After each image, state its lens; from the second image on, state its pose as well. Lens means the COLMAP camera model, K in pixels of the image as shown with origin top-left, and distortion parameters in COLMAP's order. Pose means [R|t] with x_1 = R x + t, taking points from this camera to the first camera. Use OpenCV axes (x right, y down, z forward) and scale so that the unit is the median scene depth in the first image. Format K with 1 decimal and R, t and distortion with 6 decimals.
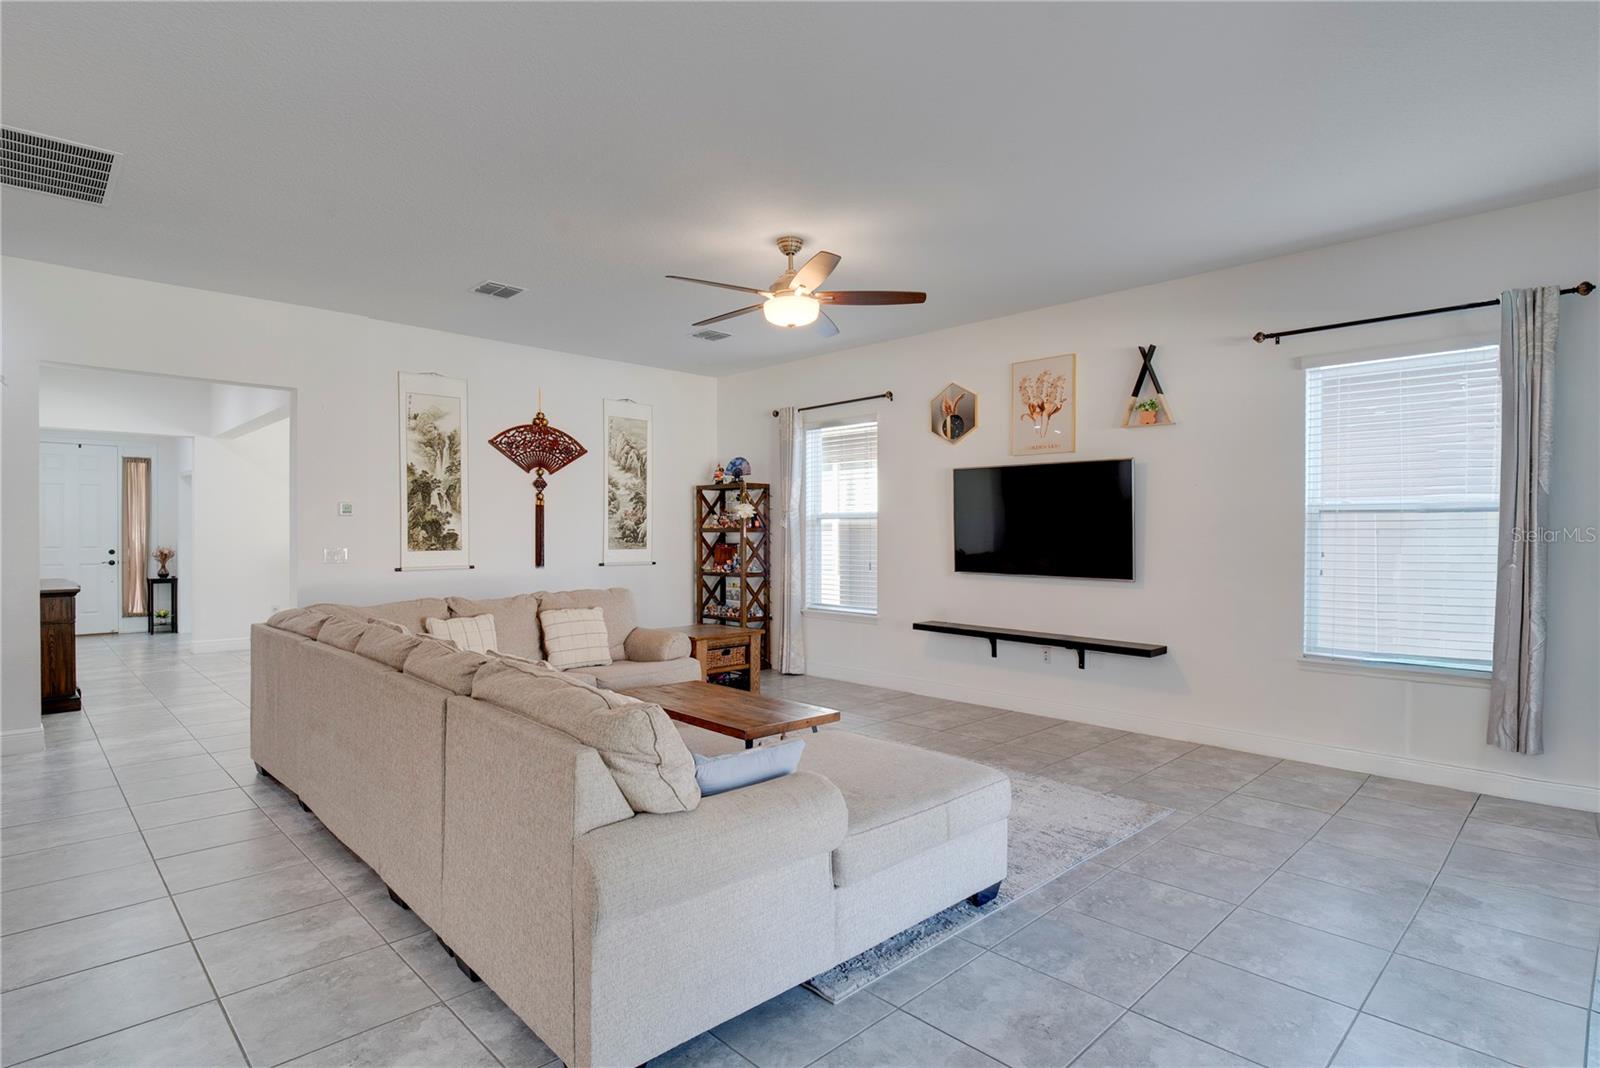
lens RADIAL K [[820.8, 0, 797.6], [0, 820.8, 535.8], [0, 0, 1]] dist [-0.001483, 0.000166]
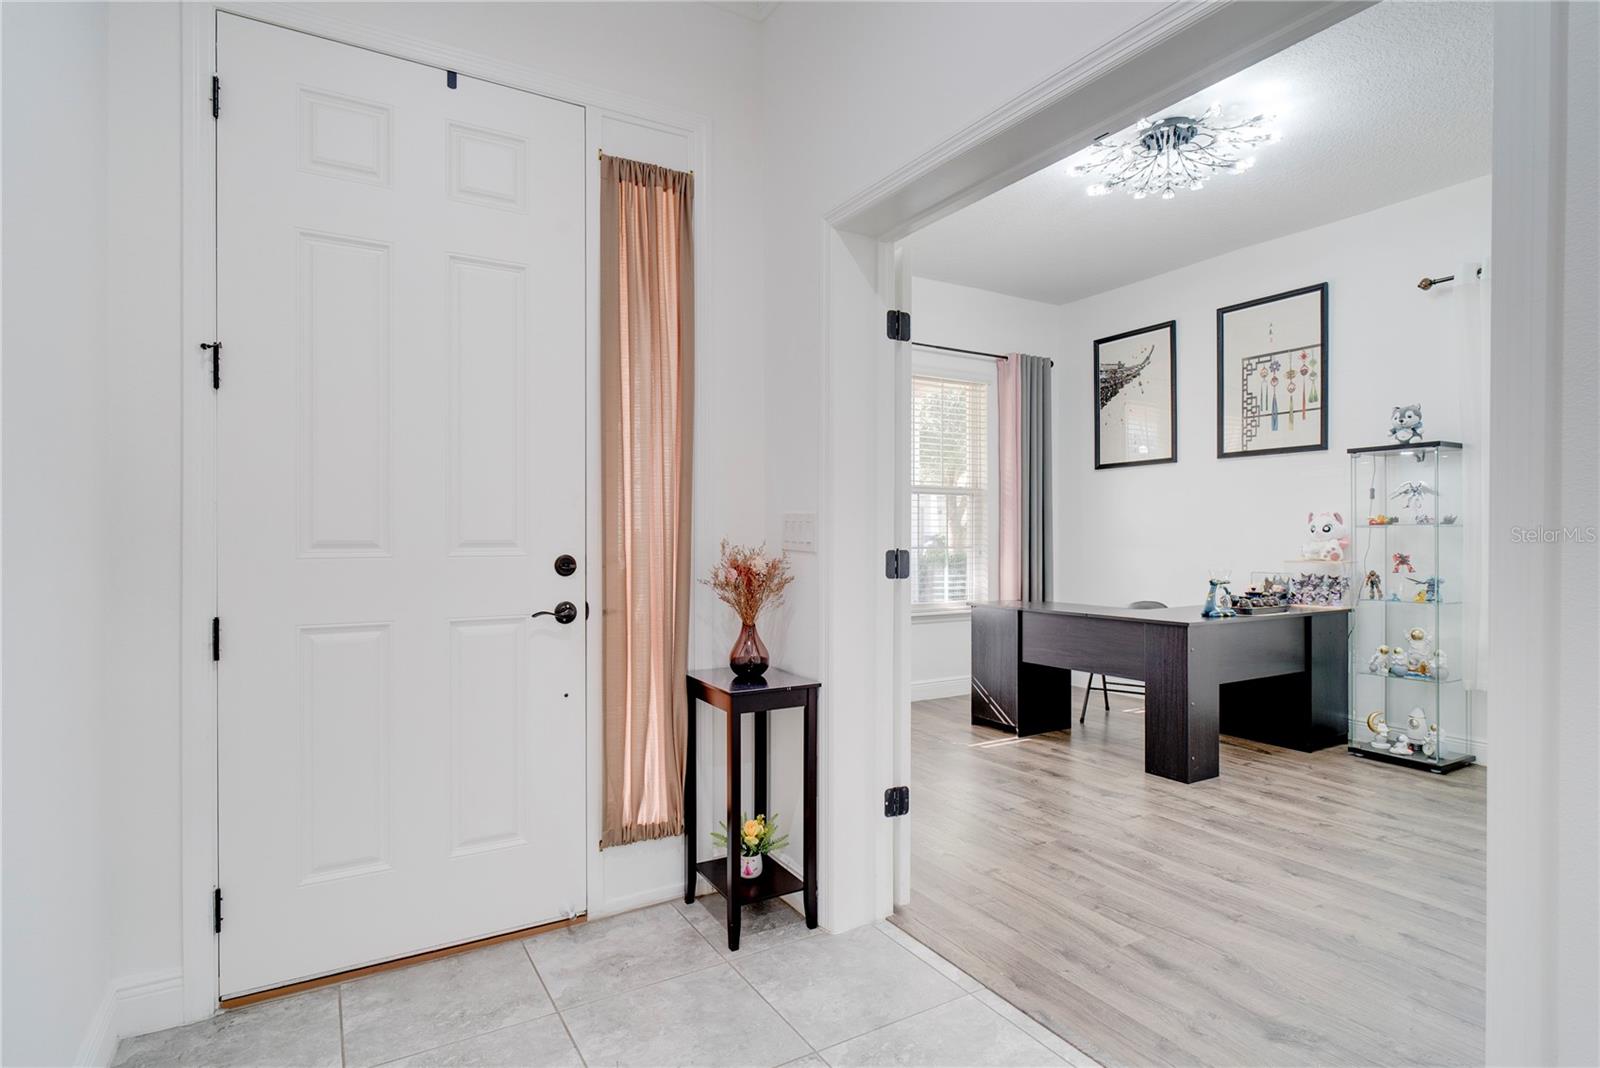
lens RADIAL K [[820.8, 0, 797.6], [0, 820.8, 535.8], [0, 0, 1]] dist [-0.001483, 0.000166]
pose [[0.970446, 0.000359, -0.241318, -0.079543], [-0.000166, 1.000000, 0.000823, 0.001233], [0.241318, -0.000759, 0.970446, 0.087832]]
